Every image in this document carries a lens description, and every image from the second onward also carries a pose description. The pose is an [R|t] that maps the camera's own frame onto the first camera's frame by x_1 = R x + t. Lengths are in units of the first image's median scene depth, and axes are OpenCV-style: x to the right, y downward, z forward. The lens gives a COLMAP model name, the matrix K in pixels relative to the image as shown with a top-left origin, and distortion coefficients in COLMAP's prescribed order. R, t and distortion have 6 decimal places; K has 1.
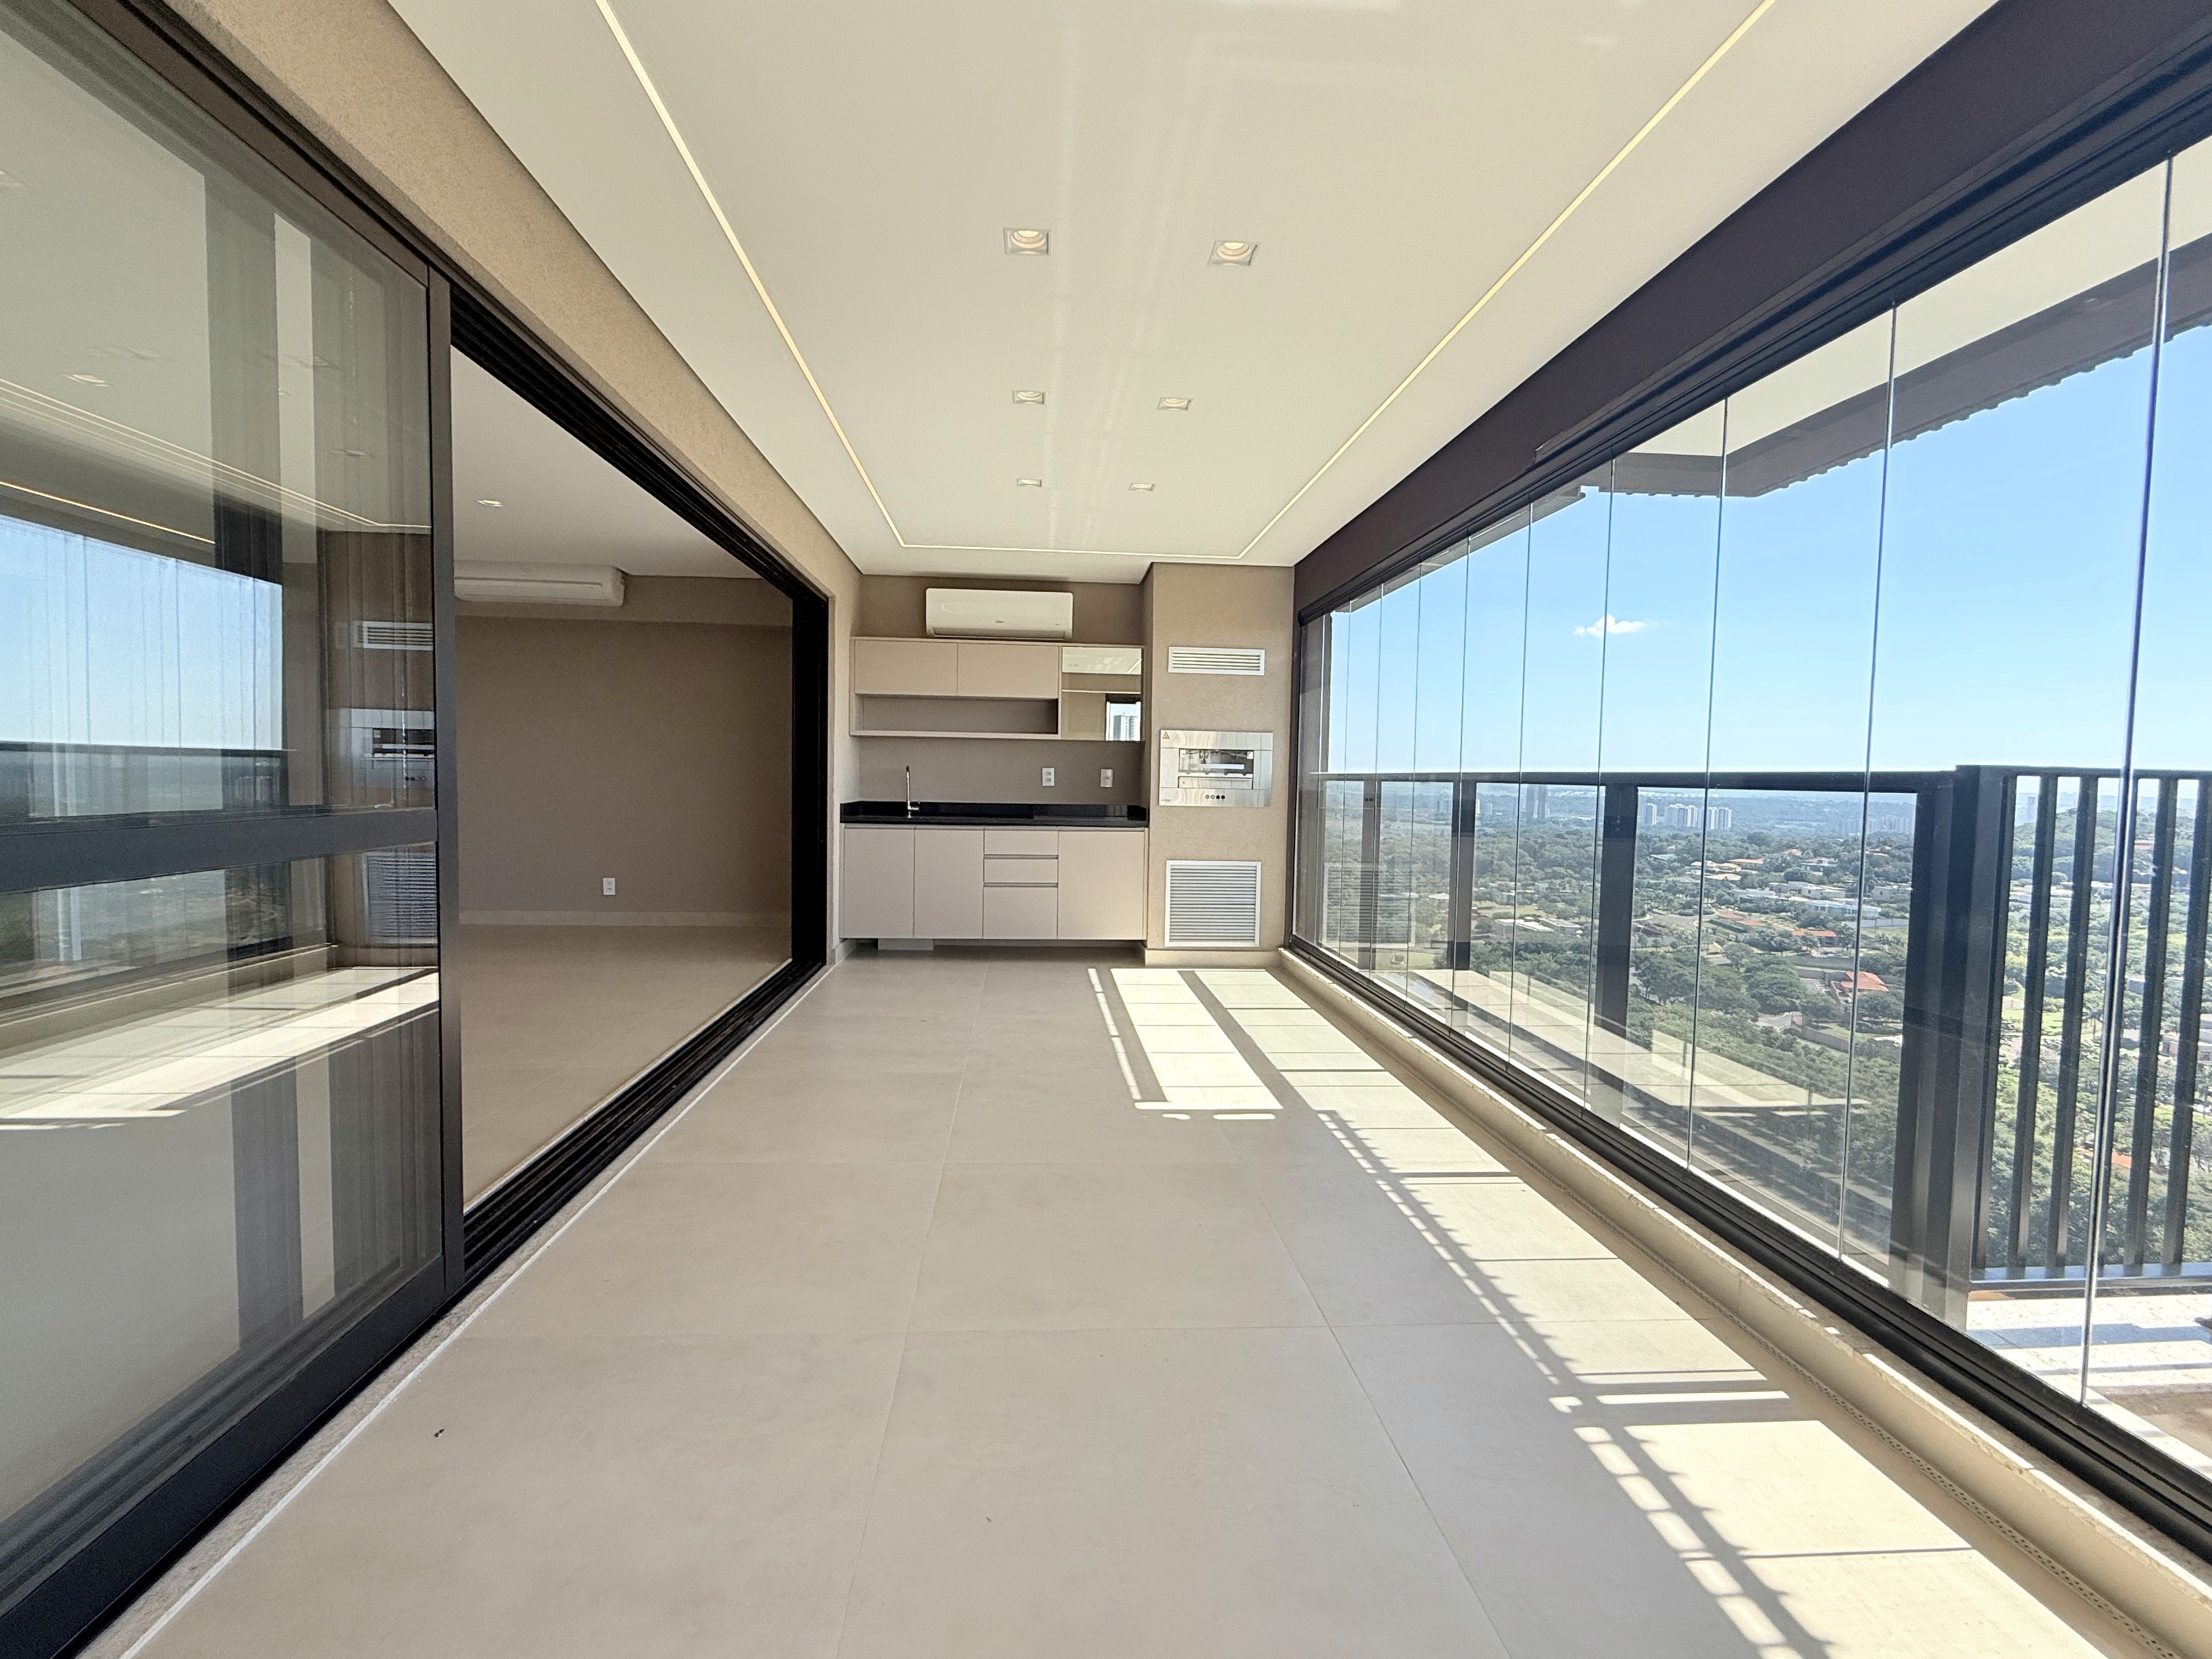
lens RADIAL K [[976.3, 0, 1099.9], [0, 976.3, 823.8], [0, 0, 1]] dist [-0.000603, 0.000064]
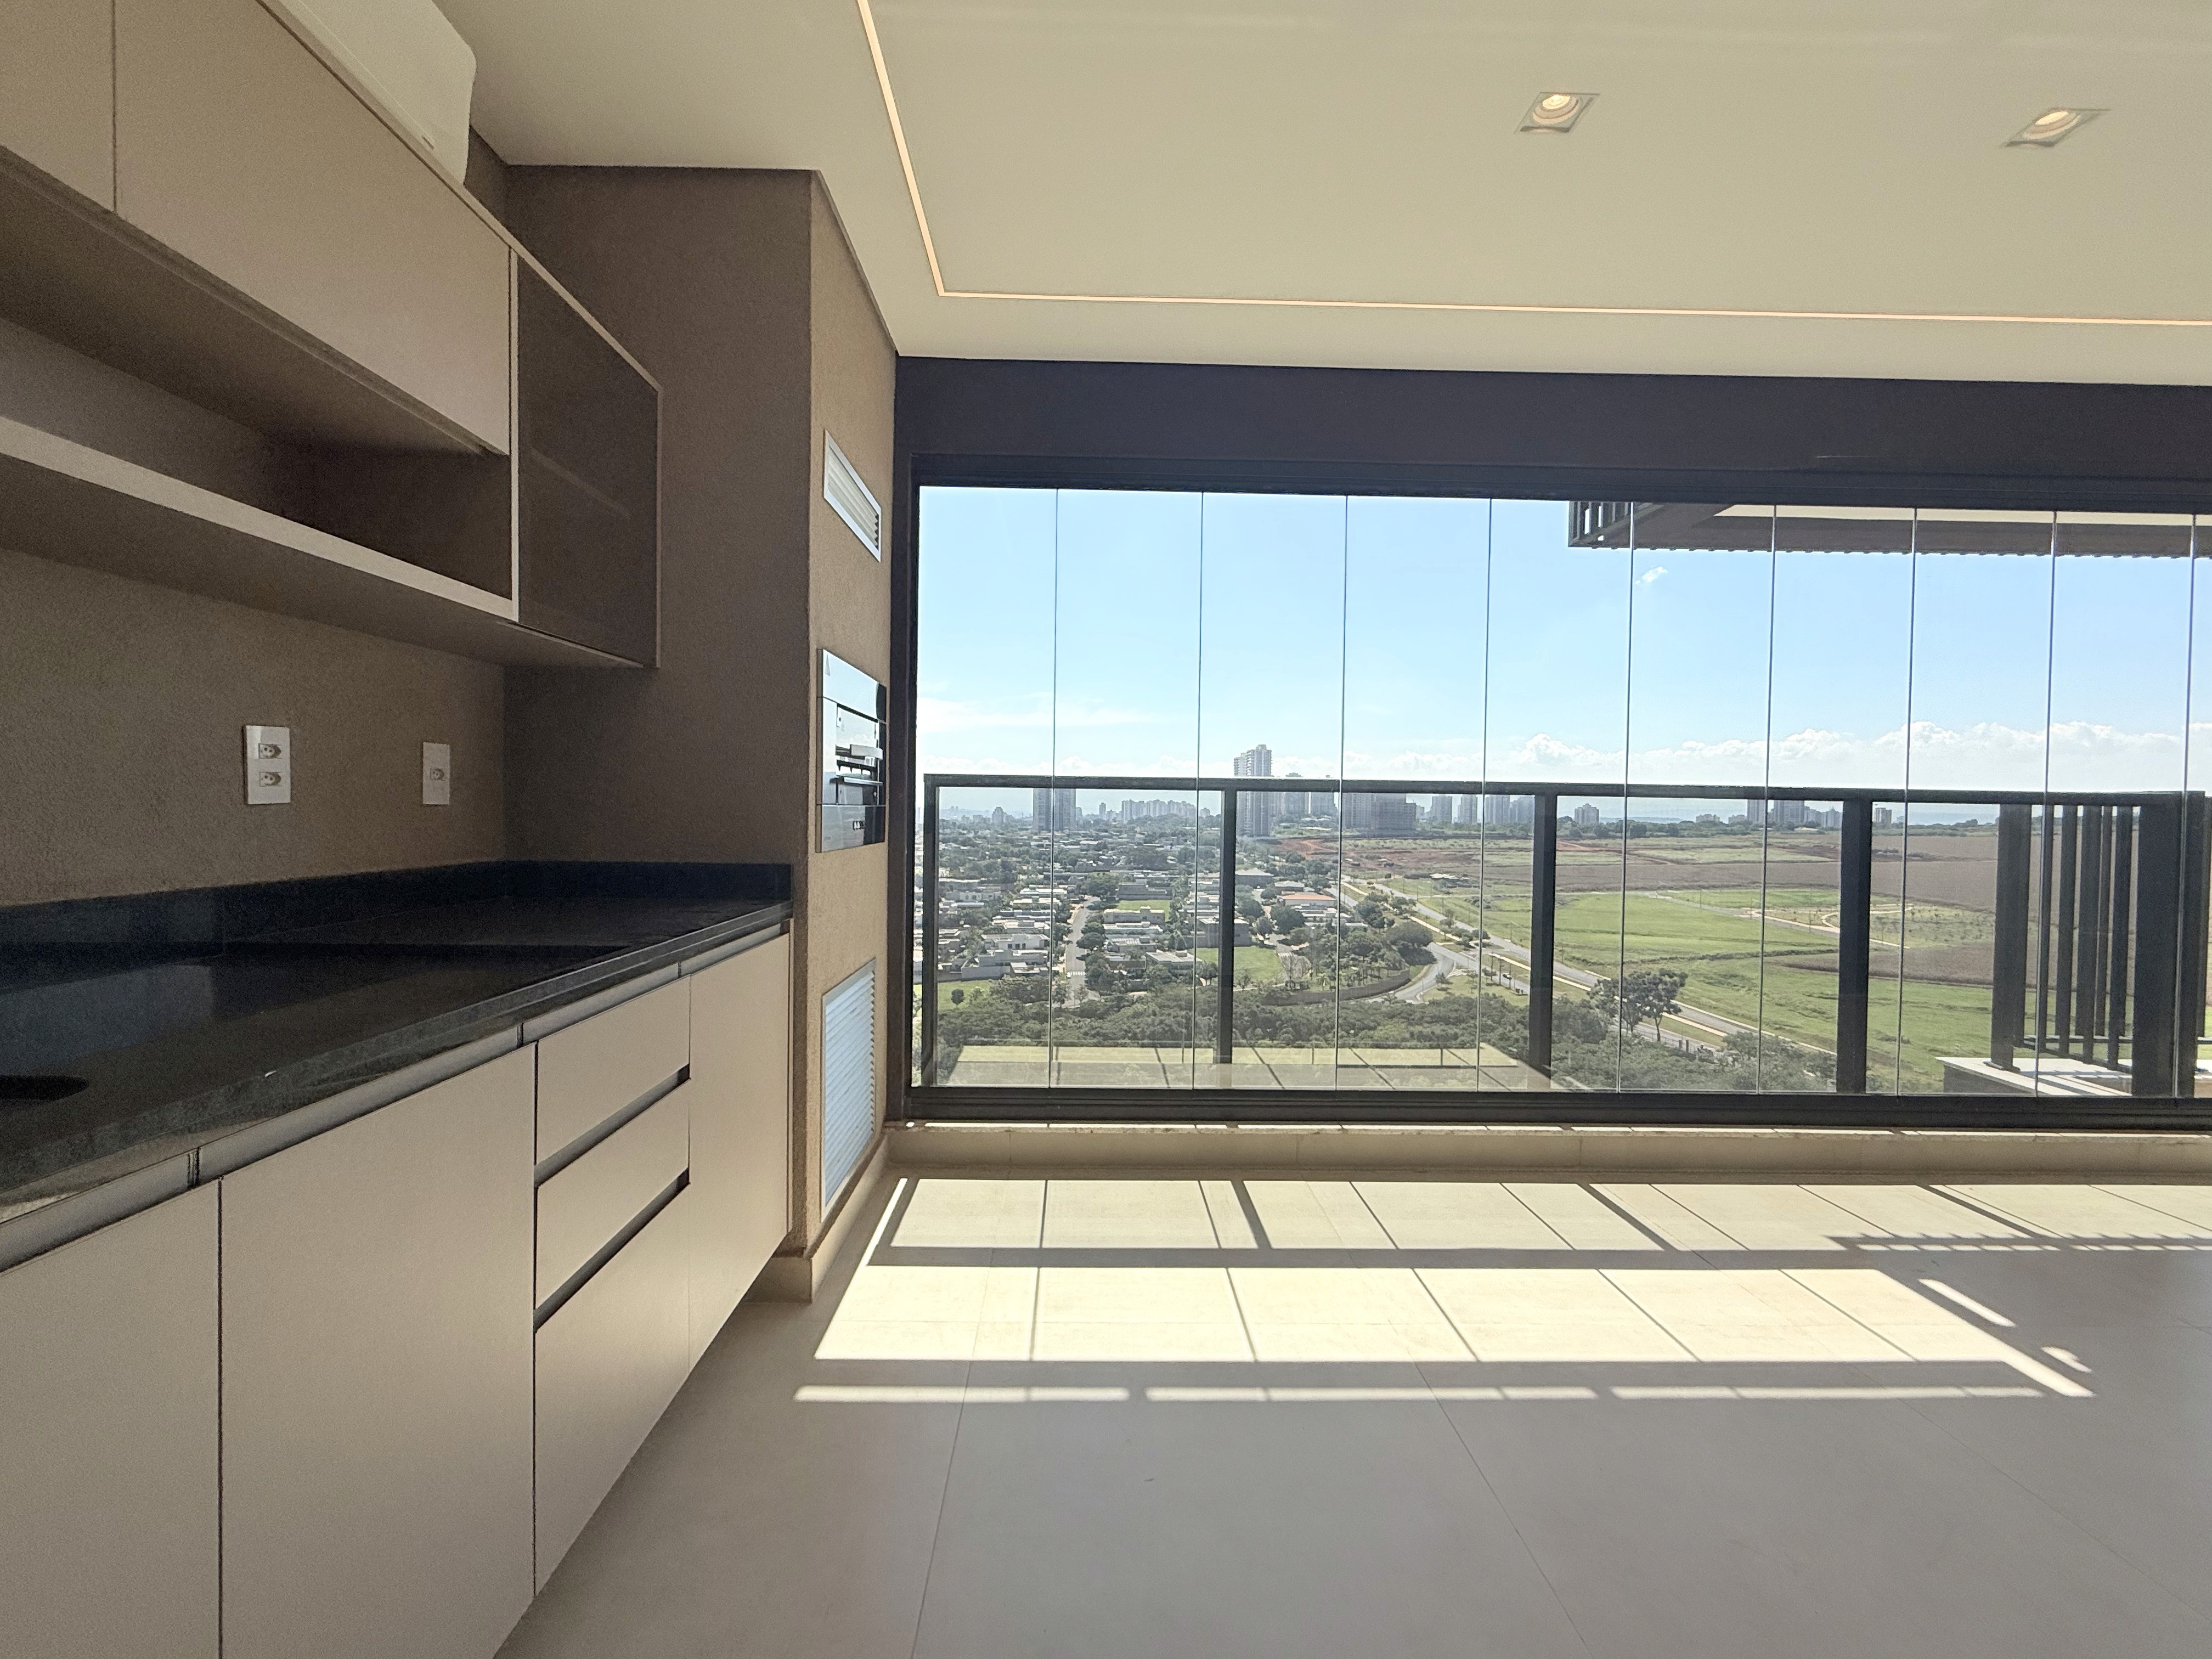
lens RADIAL K [[976.3, 0, 1099.9], [0, 976.3, 823.8], [0, 0, 1]] dist [-0.000603, 0.000064]
pose [[0.054271, -0.036523, 0.997858, -0.304936], [0.034341, 0.998808, 0.034690, -0.039024], [-0.997936, 0.032385, 0.055461, 0.878389]]
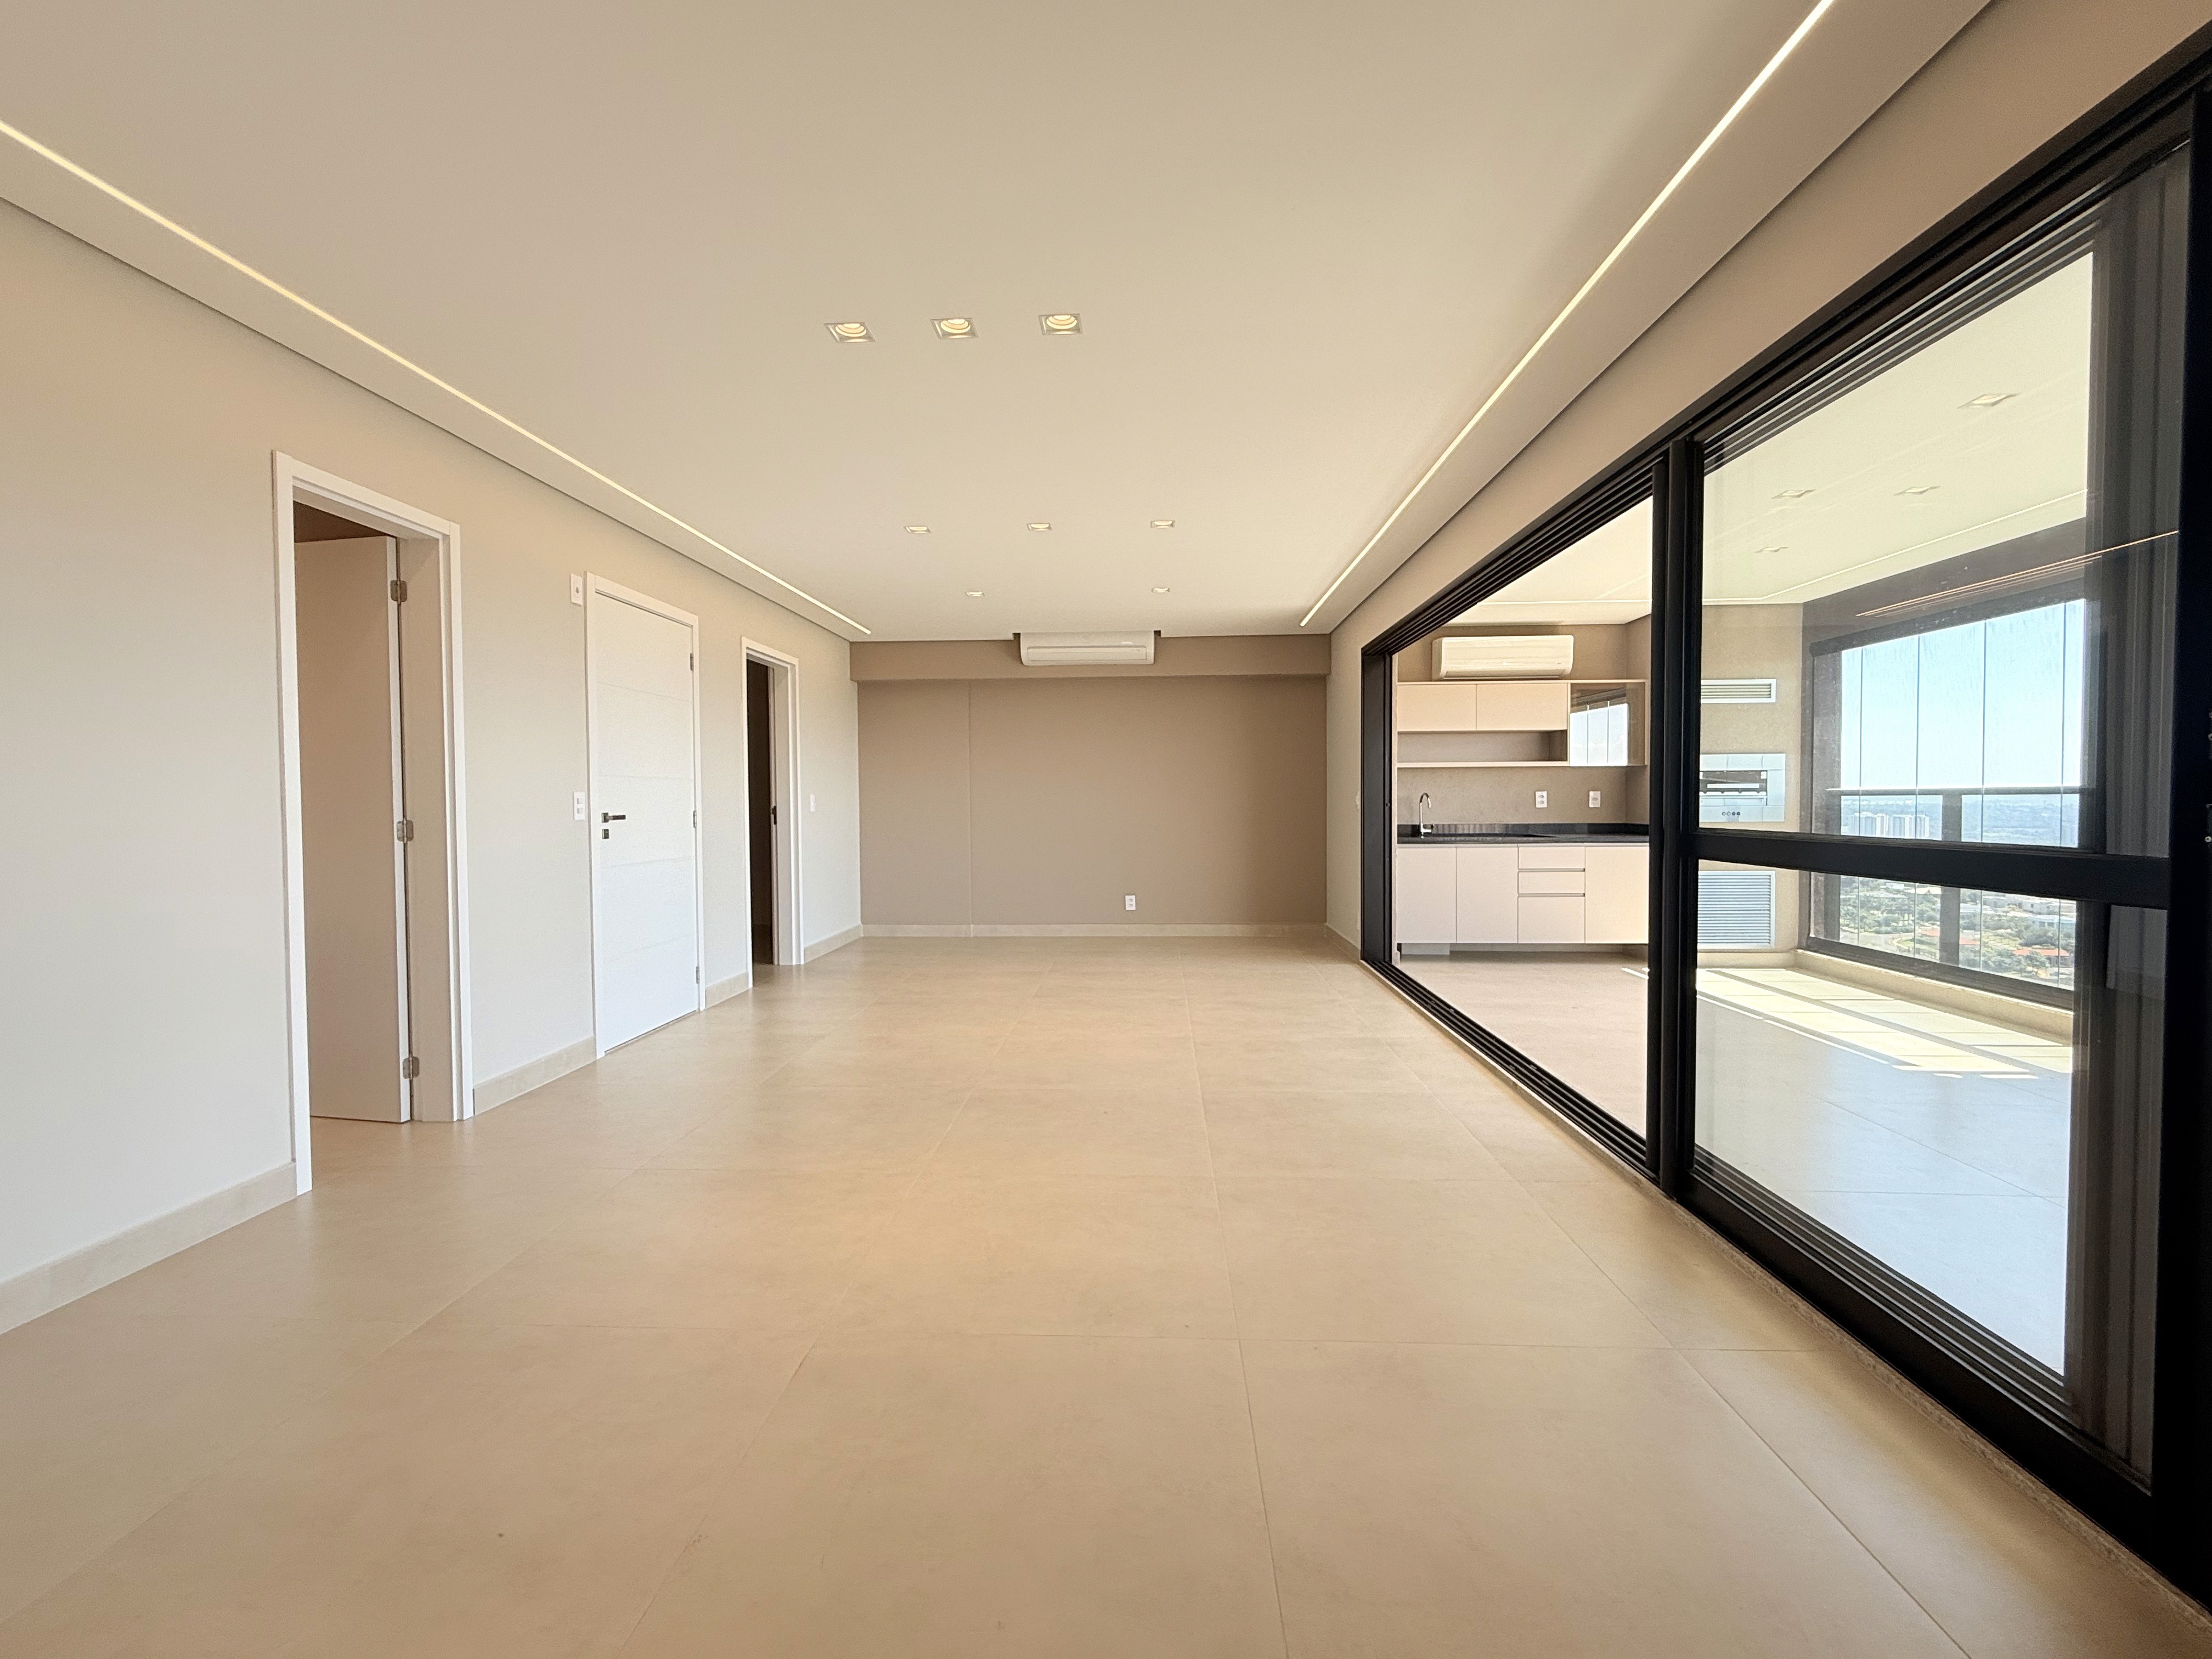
lens RADIAL K [[976.3, 0, 1099.9], [0, 976.3, 823.8], [0, 0, 1]] dist [-0.000603, 0.000064]
pose [[0.991968, -0.023061, -0.124370, -0.461853], [0.019940, 0.999456, -0.026274, -0.000683], [0.124909, 0.023583, 0.991888, -0.192171]]
